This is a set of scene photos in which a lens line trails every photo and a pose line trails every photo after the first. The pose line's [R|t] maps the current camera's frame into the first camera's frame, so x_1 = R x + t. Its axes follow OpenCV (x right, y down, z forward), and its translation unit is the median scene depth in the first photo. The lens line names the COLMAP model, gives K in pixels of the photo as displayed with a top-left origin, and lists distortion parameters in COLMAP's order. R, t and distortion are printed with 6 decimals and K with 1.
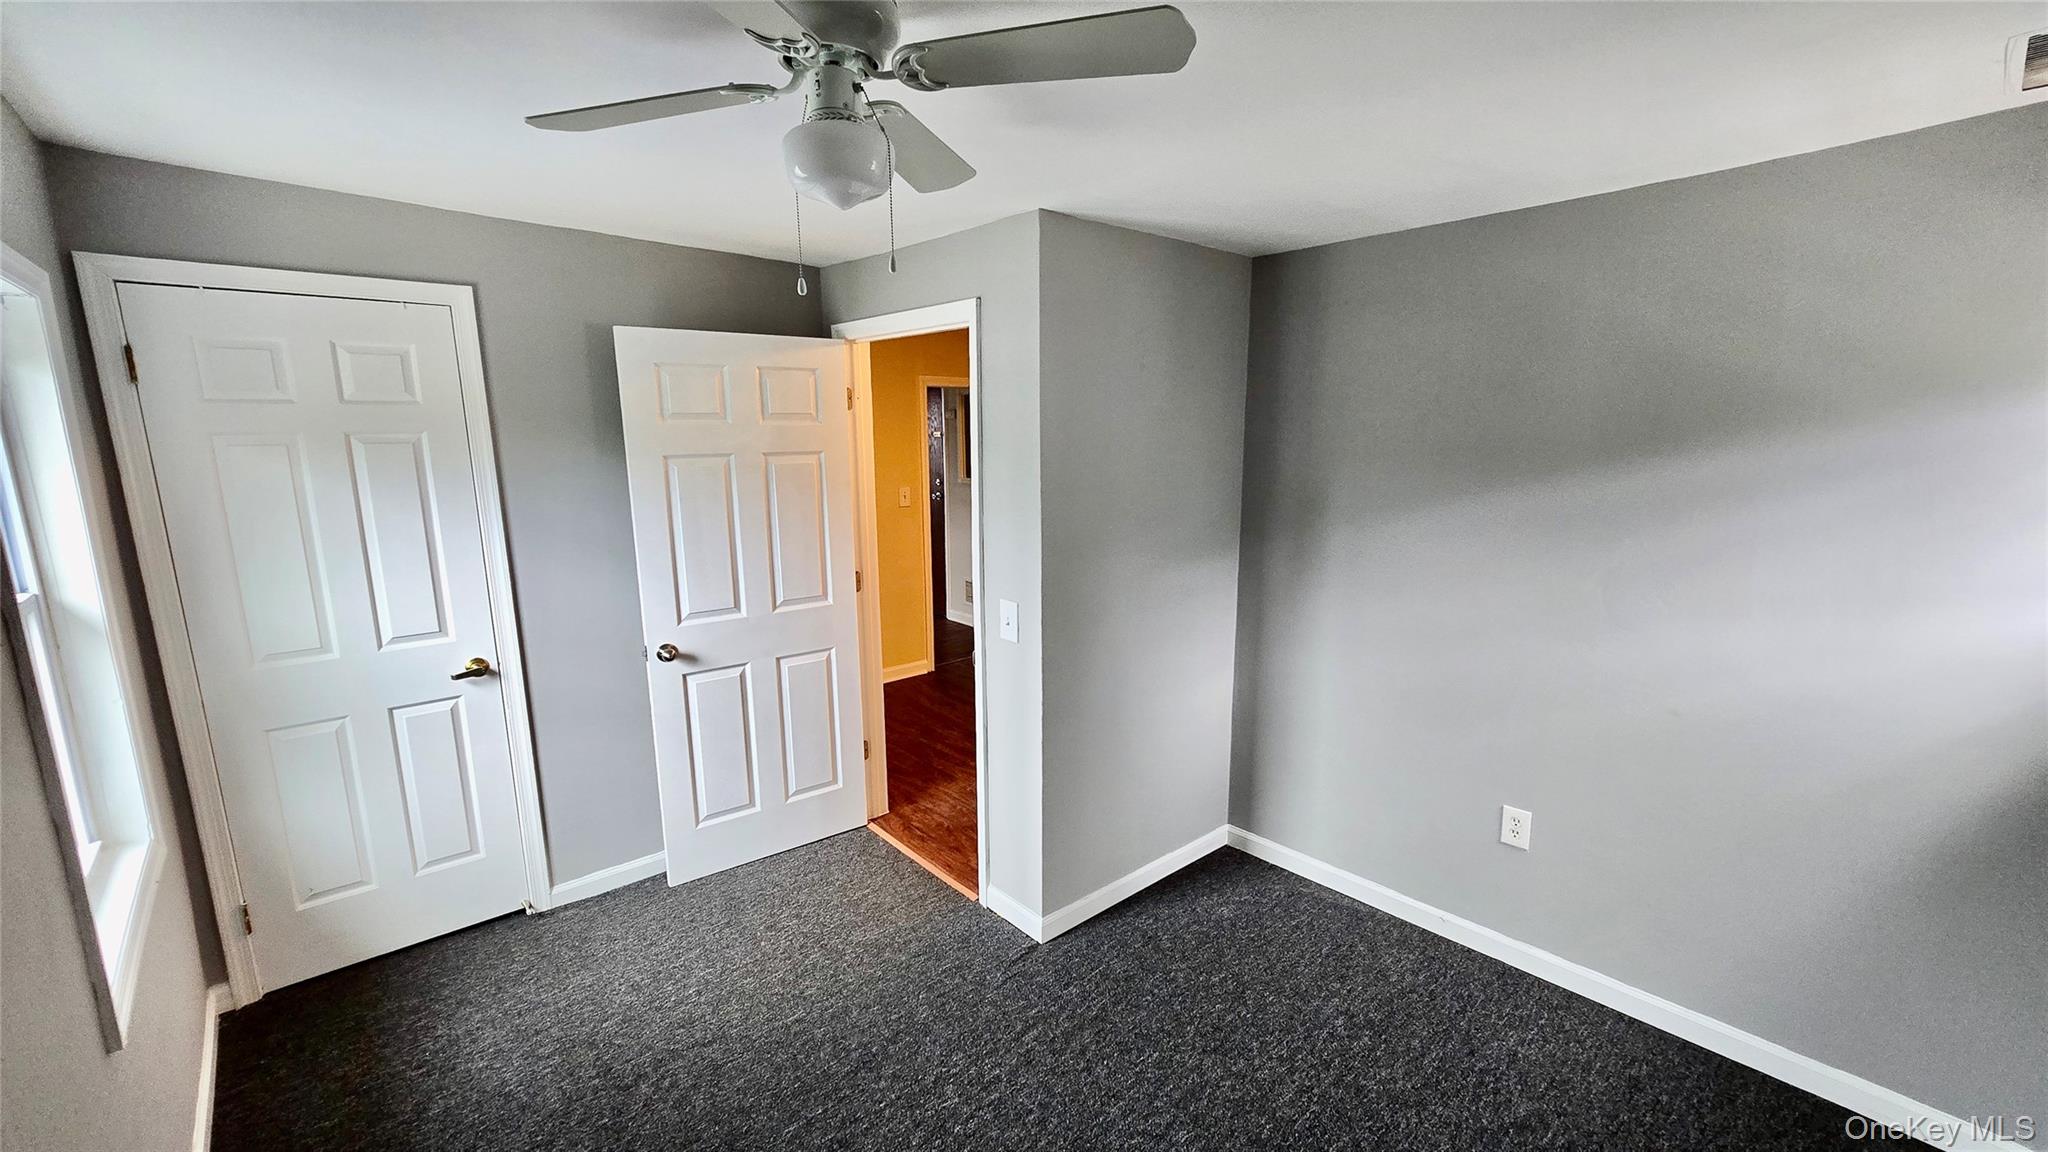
lens RADIAL K [[833.8, 0, 1024.8], [0, 833.8, 584.3], [0, 0, 1]] dist [0.000290, 0.000067]
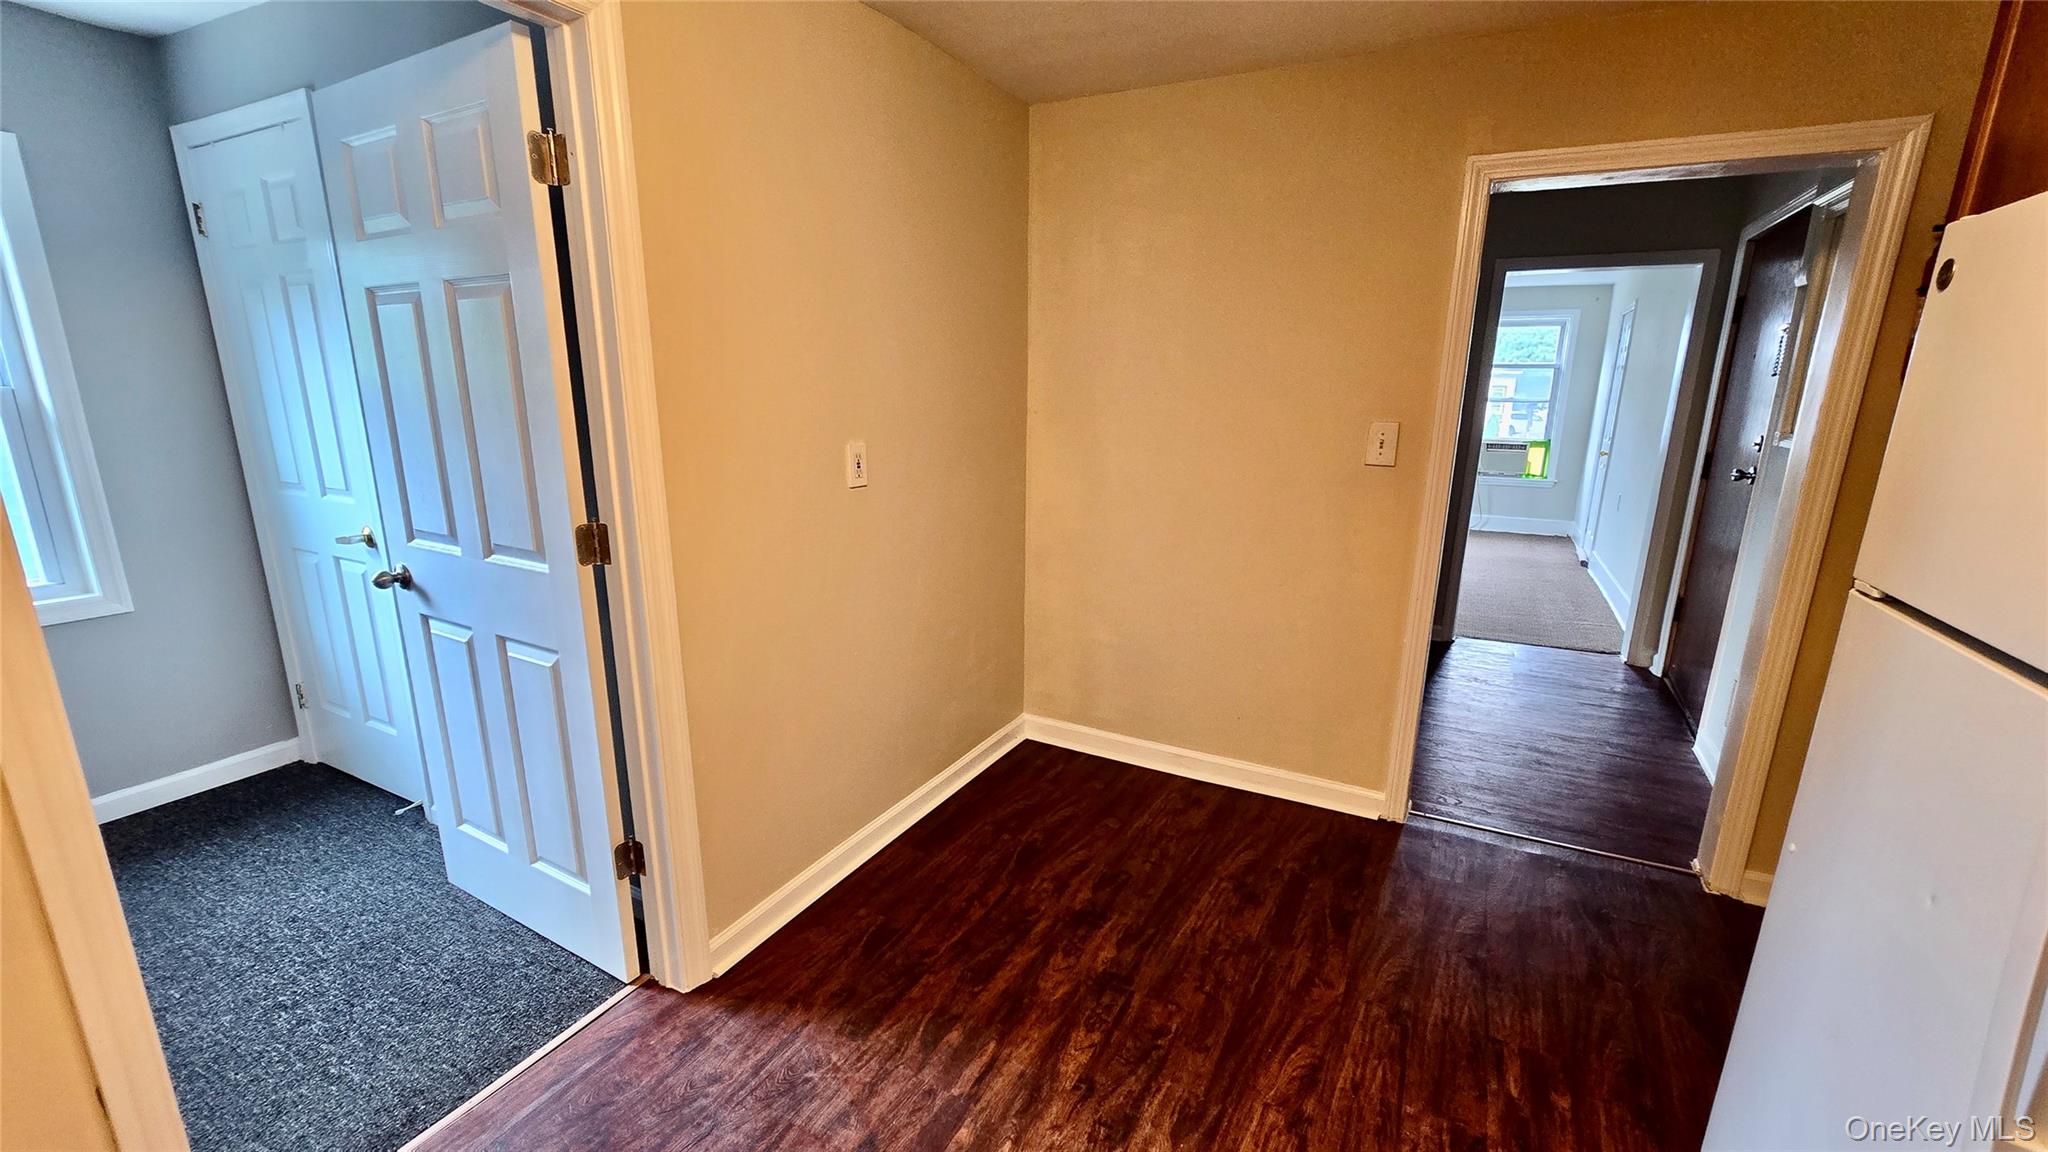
lens RADIAL K [[833.8, 0, 1024.8], [0, 833.8, 584.3], [0, 0, 1]] dist [0.000290, 0.000067]
pose [[0.357843, 0.232760, -0.904307, 0.336091], [-0.186779, 0.966706, 0.174911, -0.110543], [0.914911, 0.106315, 0.389403, 0.978614]]
